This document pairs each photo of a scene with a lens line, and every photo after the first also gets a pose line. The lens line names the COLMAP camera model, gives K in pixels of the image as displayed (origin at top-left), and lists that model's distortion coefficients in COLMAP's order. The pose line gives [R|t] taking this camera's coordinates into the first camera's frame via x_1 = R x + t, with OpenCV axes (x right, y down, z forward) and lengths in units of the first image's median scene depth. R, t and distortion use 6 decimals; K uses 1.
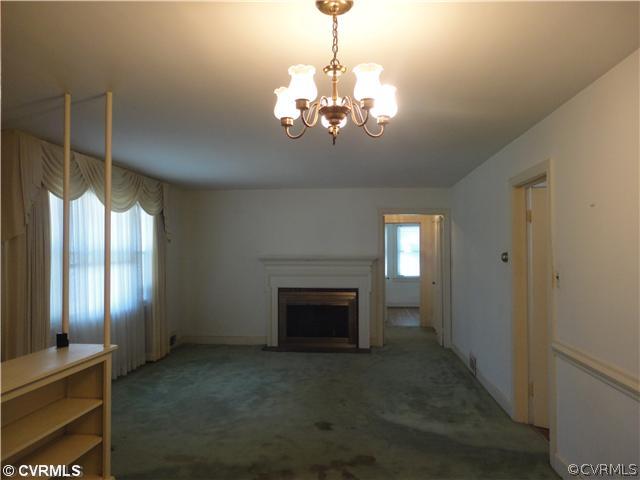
lens RADIAL K [[468.8, 0, 316.2], [0, 468.8, 238.1], [0, 0, 1]] dist [-0.004106, 0.002371]
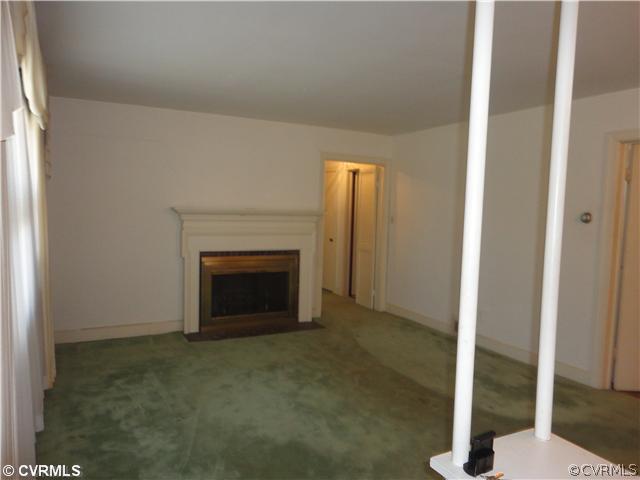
lens RADIAL K [[468.8, 0, 316.2], [0, 468.8, 238.1], [0, 0, 1]] dist [-0.004106, 0.002371]
pose [[0.831622, -0.012977, 0.555190, -0.334127], [-0.045168, 0.994834, 0.090910, 0.012244], [-0.553502, -0.100680, 0.826740, 0.316571]]
